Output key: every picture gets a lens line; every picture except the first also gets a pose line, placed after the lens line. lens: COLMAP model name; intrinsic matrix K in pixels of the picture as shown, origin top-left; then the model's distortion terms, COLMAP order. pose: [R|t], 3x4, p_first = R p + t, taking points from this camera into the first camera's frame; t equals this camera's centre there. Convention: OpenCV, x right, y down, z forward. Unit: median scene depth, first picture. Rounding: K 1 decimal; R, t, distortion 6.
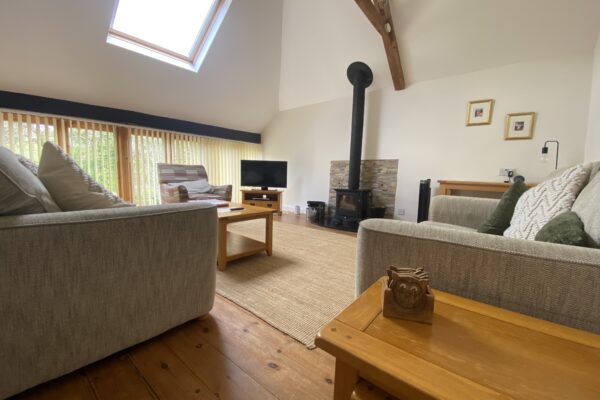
lens RADIAL K [[241.9, 0, 297.5], [0, 241.9, 204.0], [0, 0, 1]] dist [0.015478, -0.018233]
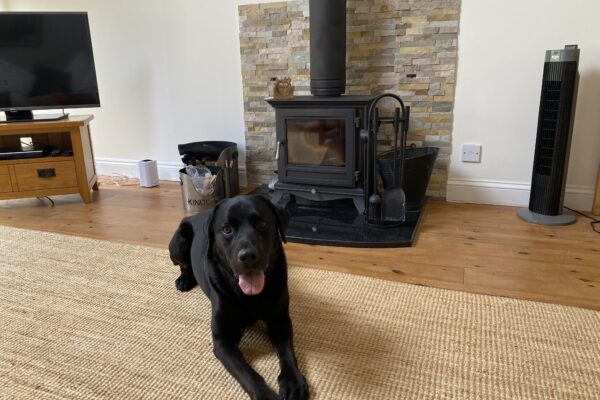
lens RADIAL K [[456.1, 0, 293.6], [0, 456.1, 196.5], [0, 0, 1]] dist [0.028444, -0.025128]
pose [[0.948717, -0.139489, 0.283687, 0.005768], [0.091642, 0.980206, 0.175495, -0.042561], [-0.302551, -0.140497, 0.942721, 0.454890]]
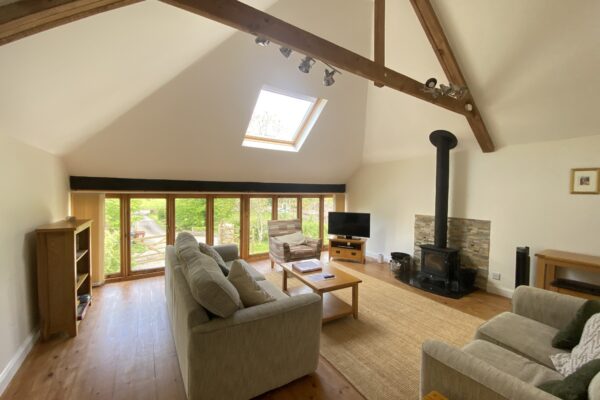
lens RADIAL K [[241.9, 0, 296.0], [0, 241.9, 201.4], [0, 0, 1]] dist [0.015478, -0.018233]
pose [[0.941824, -0.005875, -0.336055, 0.008120], [-0.025259, 0.995782, -0.088200, -0.150970], [0.335155, 0.091558, 0.937704, -0.171523]]
